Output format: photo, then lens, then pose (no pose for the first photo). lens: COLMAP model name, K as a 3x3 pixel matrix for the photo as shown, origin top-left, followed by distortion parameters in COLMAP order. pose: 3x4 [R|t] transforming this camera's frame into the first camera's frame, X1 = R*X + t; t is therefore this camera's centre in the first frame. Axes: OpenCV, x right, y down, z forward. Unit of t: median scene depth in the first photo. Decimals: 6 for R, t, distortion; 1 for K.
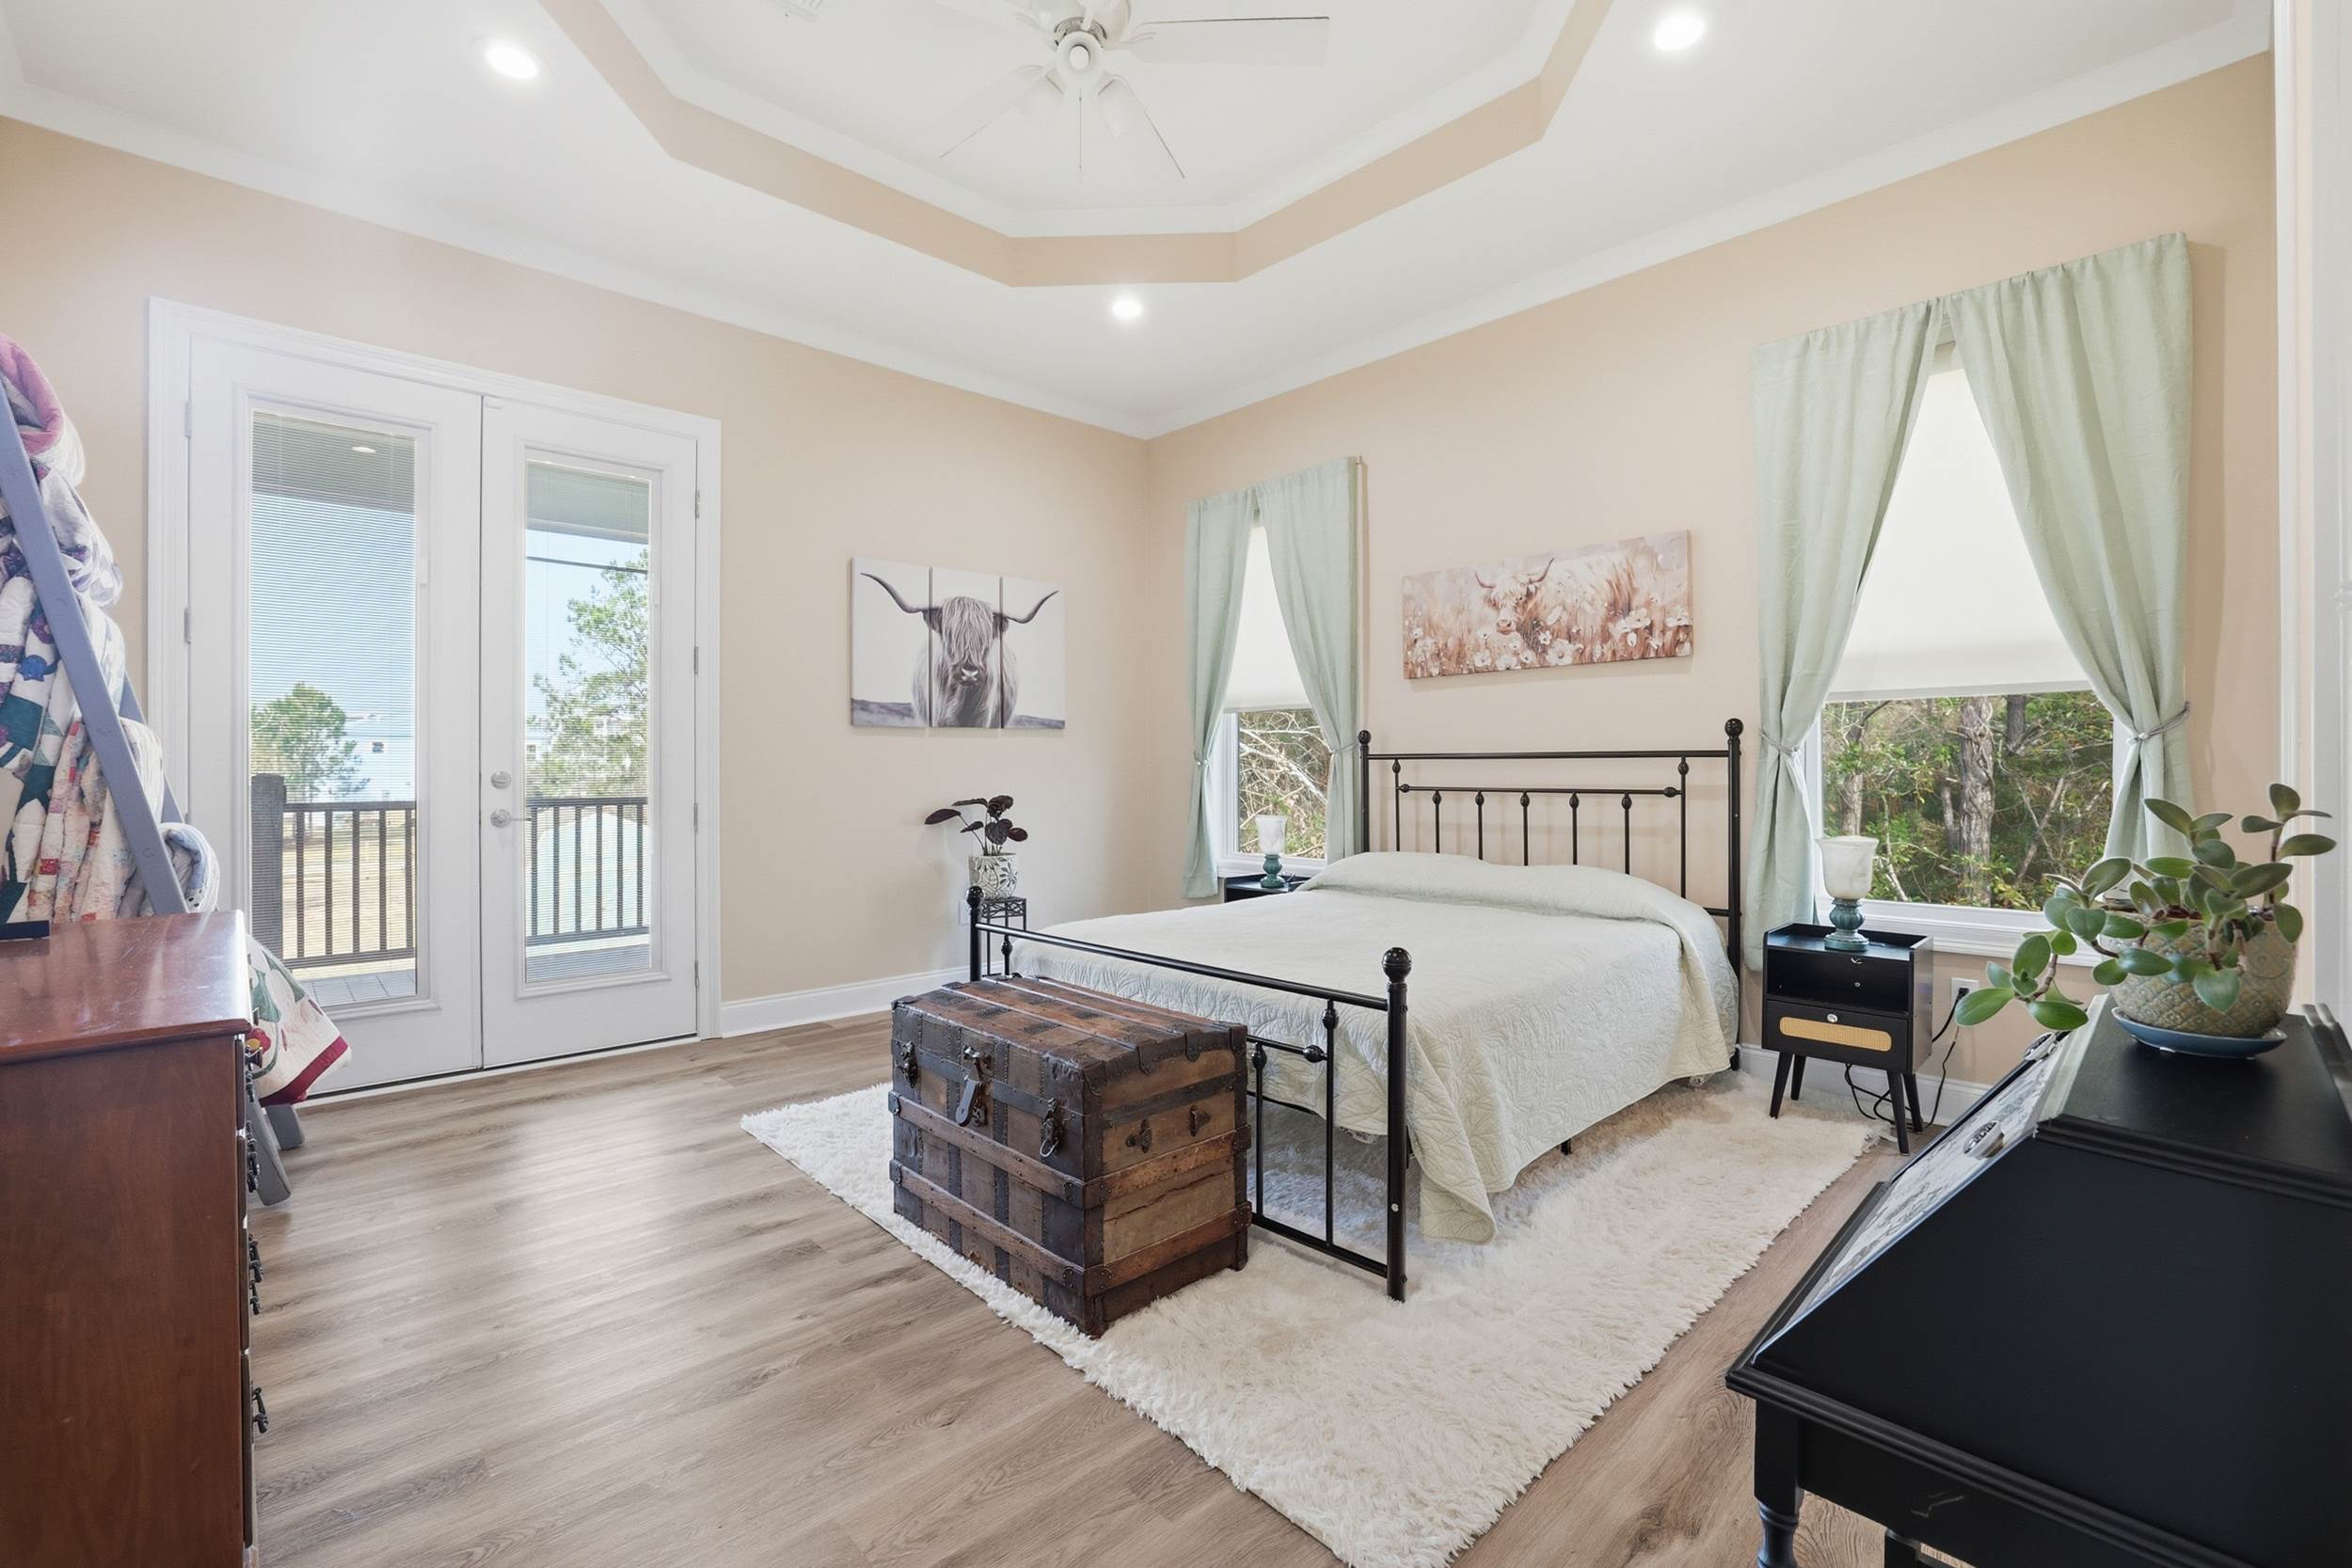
lens RADIAL K [[1018.7, 0, 1146.2], [0, 1018.7, 779.3], [0, 0, 1]] dist [-0.039984, 0.004743]
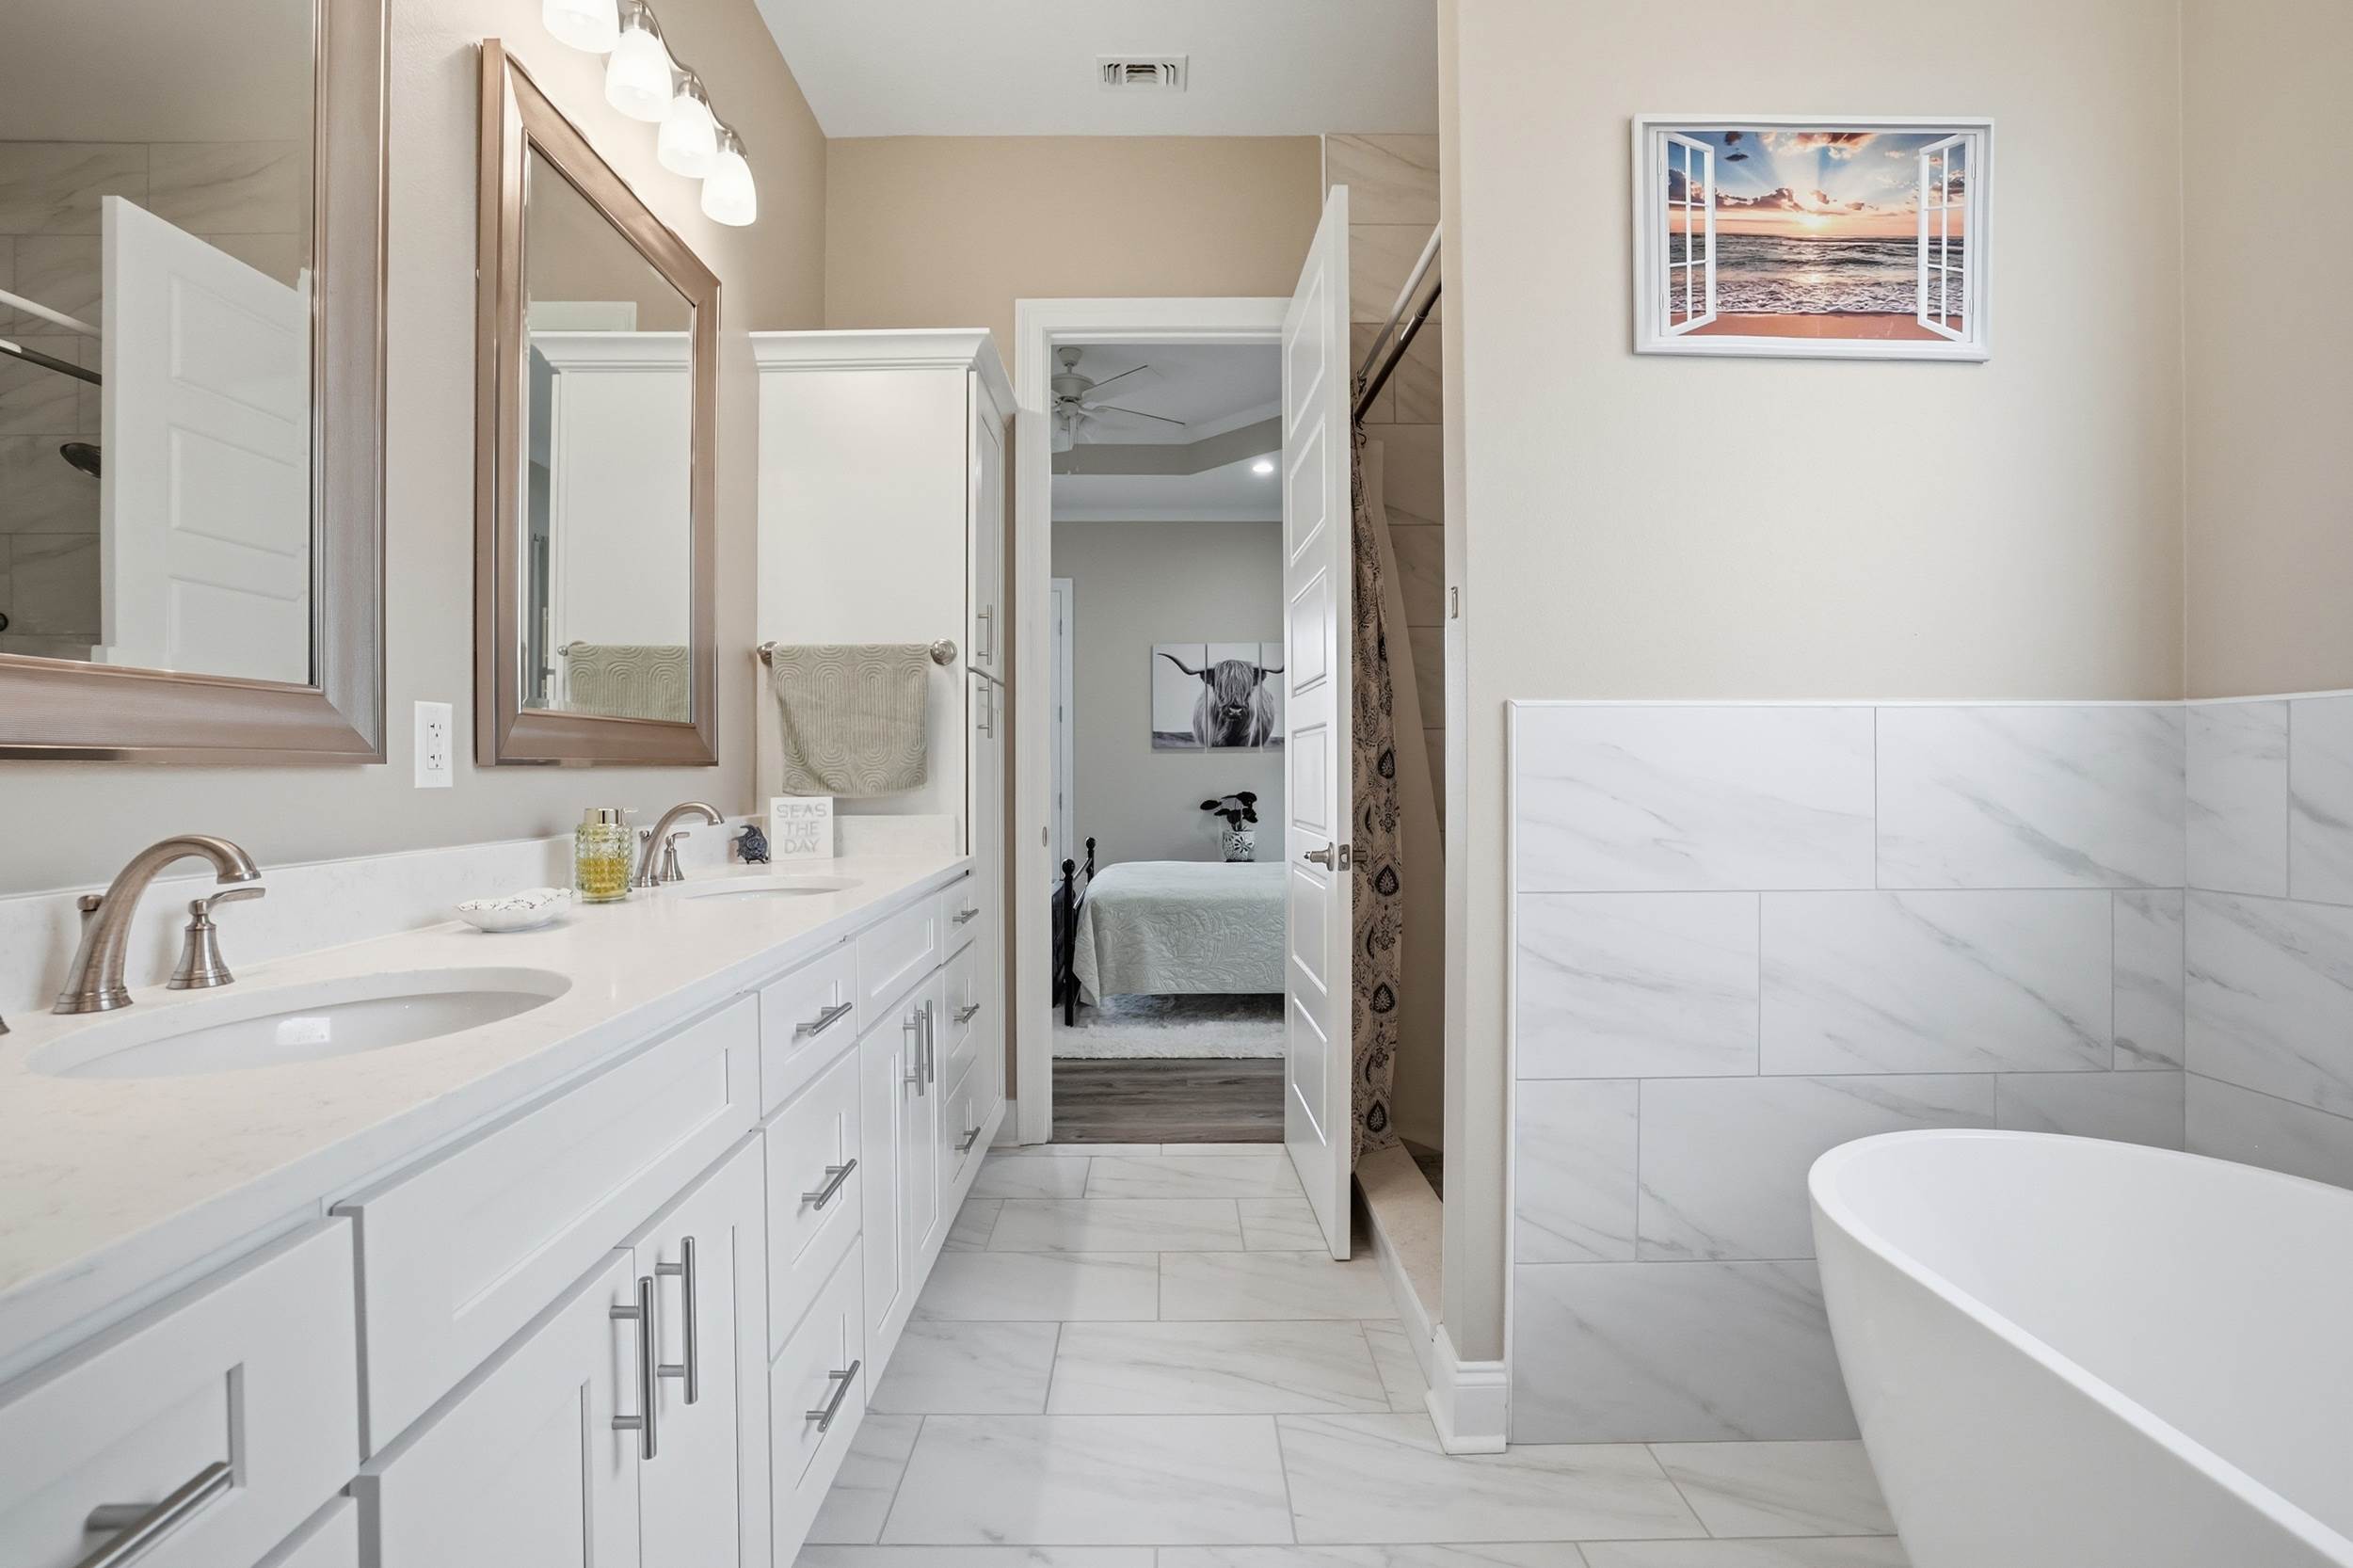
lens RADIAL K [[1019.2, 0, 1162.4], [0, 1019.2, 789.1], [0, 0, 1]] dist [-0.039984, 0.004743]
pose [[0.751201, 0.009727, -0.660002, 0.751106], [-0.005174, 0.999947, 0.008849, -0.001397], [0.660054, -0.003233, 0.751212, -0.201715]]
